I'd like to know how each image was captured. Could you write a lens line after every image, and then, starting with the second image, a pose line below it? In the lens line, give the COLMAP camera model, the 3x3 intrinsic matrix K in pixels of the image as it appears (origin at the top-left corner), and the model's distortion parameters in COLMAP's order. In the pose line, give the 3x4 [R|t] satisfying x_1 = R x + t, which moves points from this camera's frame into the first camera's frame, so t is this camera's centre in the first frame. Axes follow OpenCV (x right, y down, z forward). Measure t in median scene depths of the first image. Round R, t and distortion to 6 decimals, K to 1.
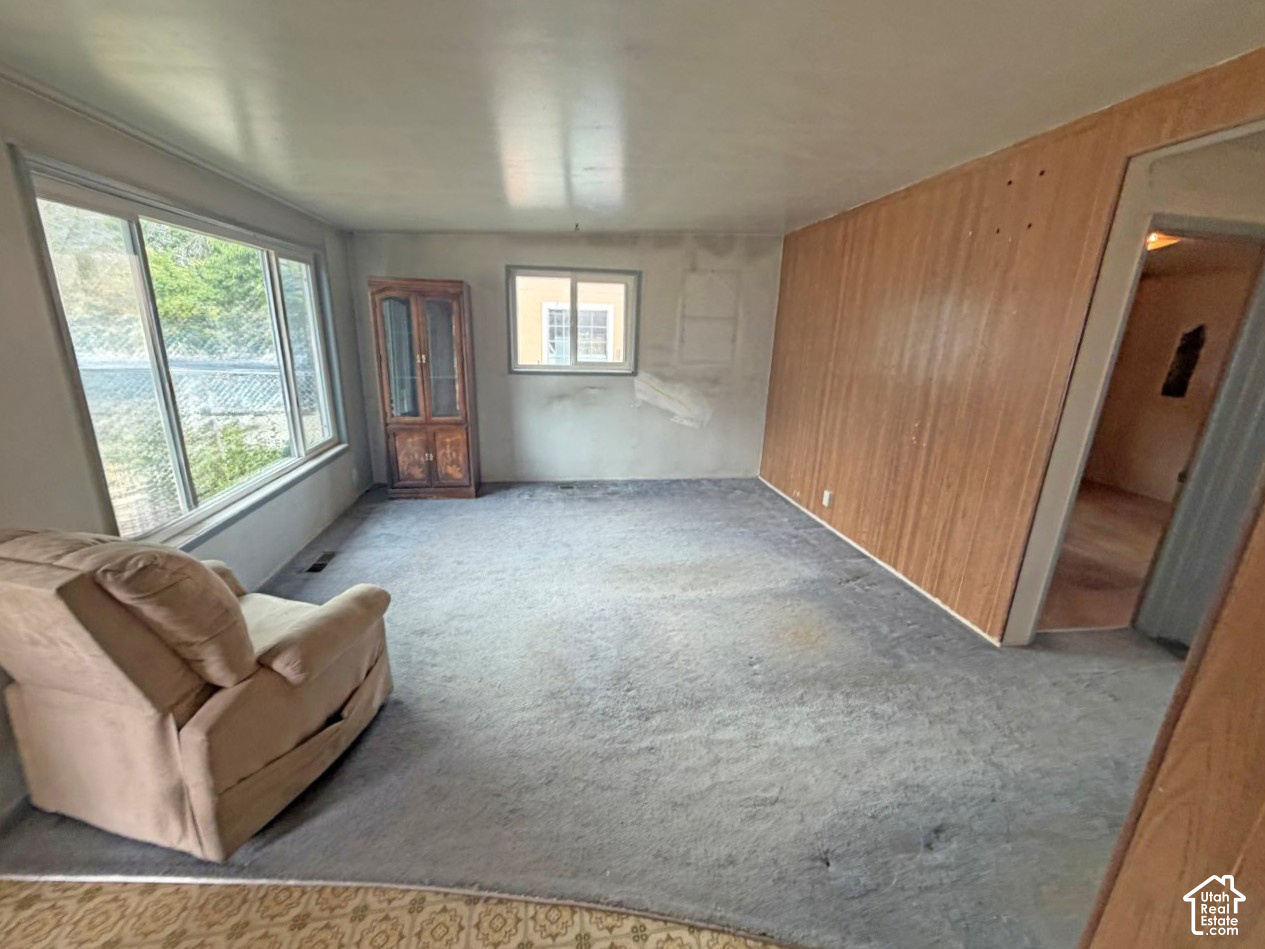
lens RADIAL K [[499.6, 0, 629.9], [0, 499.6, 478.6], [0, 0, 1]] dist [-0.005736, 0.000034]
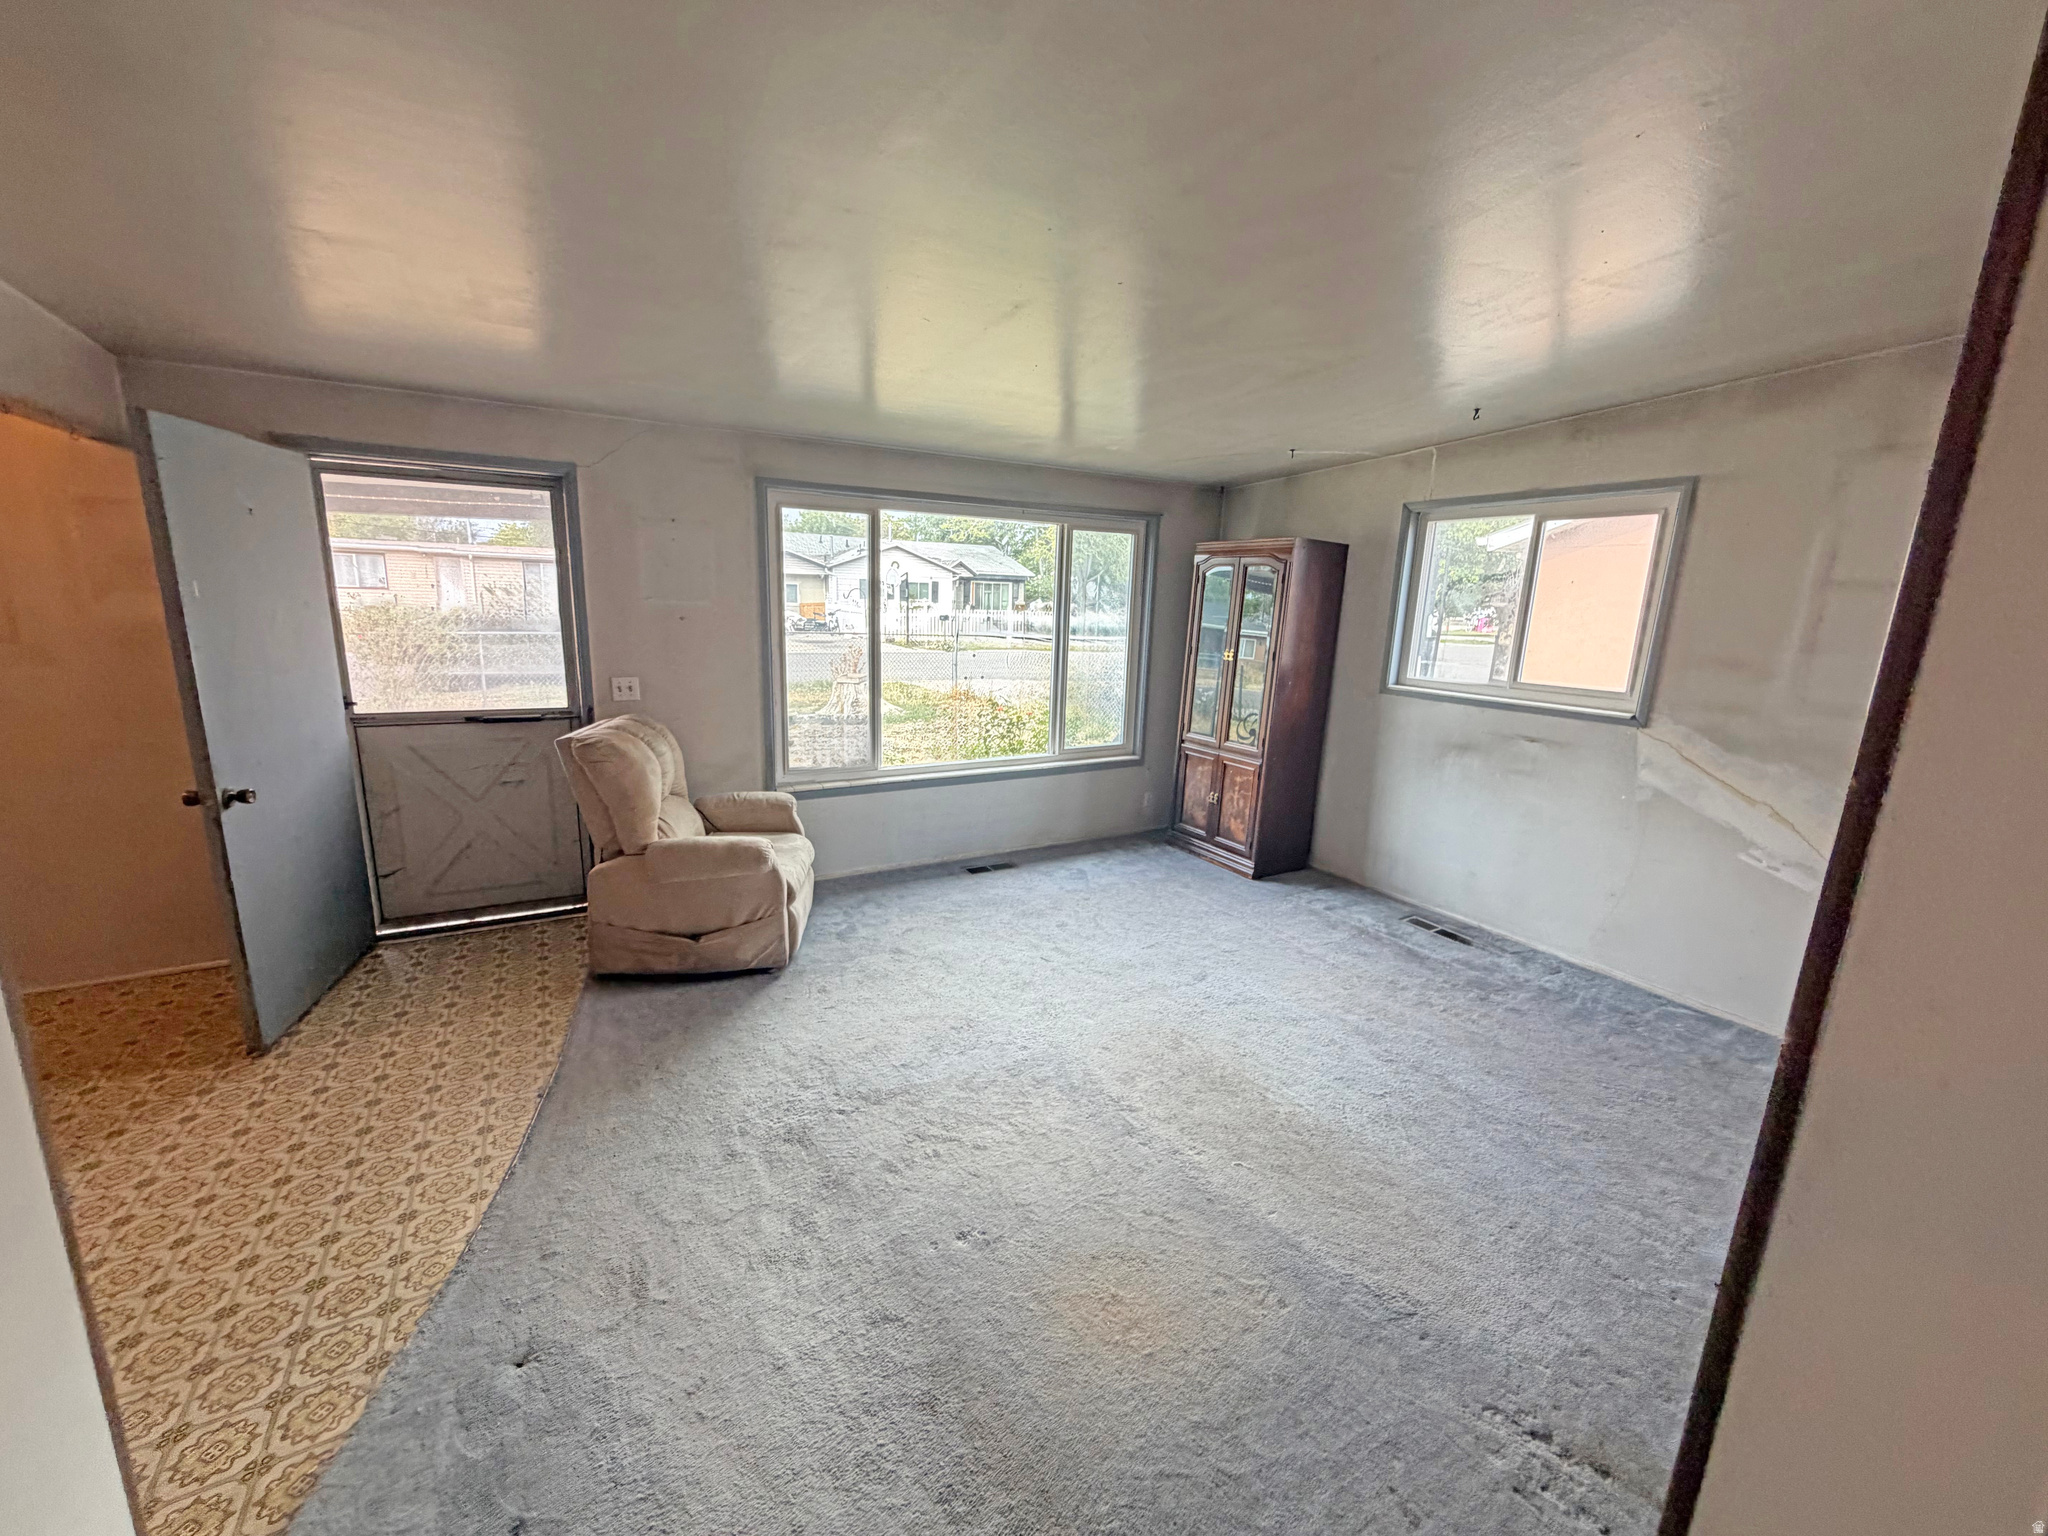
lens RADIAL K [[808.9, 0, 1022.9], [0, 808.9, 776.6], [0, 0, 1]] dist [-0.005736, 0.000034]
pose [[0.371930, 0.184879, -0.909664, 0.479694], [-0.285030, 0.955370, 0.077629, -0.080258], [0.883417, 0.230408, 0.408027, 0.316641]]
